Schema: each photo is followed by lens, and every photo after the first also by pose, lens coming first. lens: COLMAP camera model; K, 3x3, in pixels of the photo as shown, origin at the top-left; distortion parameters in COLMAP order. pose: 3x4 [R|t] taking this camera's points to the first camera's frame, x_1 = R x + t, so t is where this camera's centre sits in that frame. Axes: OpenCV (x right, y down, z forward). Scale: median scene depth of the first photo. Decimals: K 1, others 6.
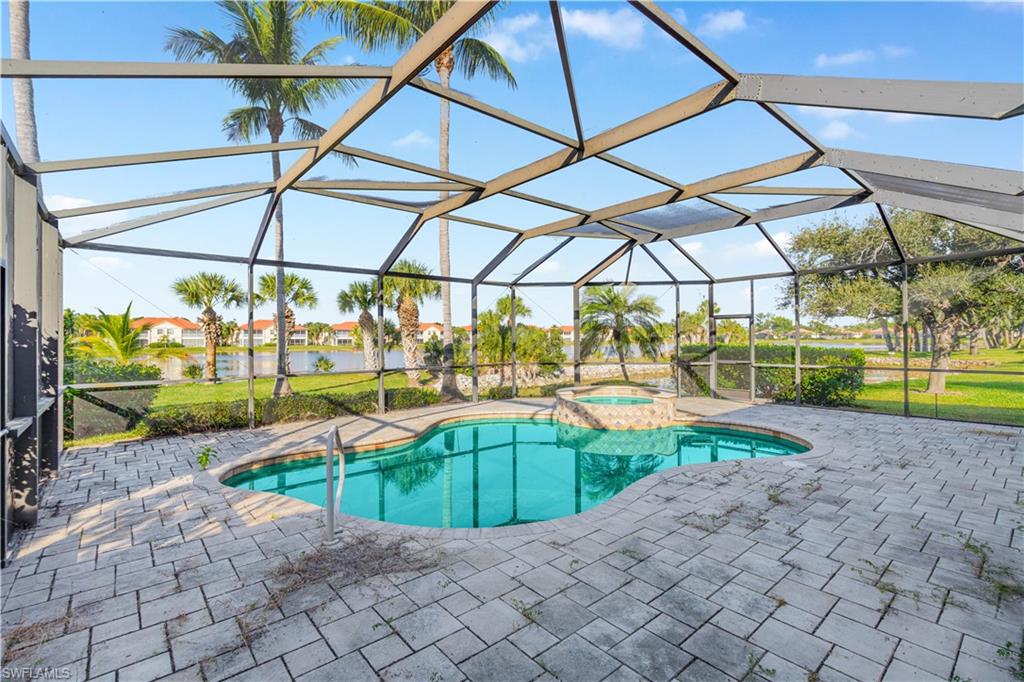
lens RADIAL K [[463.6, 0, 508.1], [0, 463.6, 334.9], [0, 0, 1]] dist [-0.002028, 0.000210]
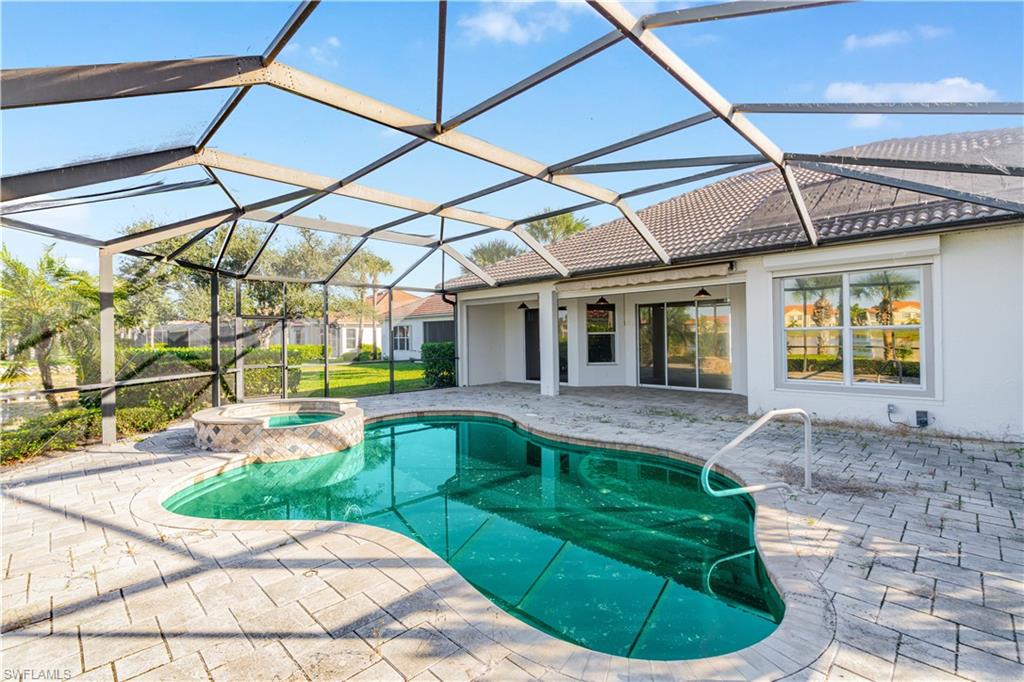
lens RADIAL K [[463.6, 0, 508.1], [0, 463.6, 334.9], [0, 0, 1]] dist [-0.002028, 0.000210]
pose [[-0.090267, 0.014487, 0.995812, -1.311905], [0.006491, 0.999882, -0.013958, 0.029512], [-0.995896, 0.005204, -0.090350, 1.607315]]
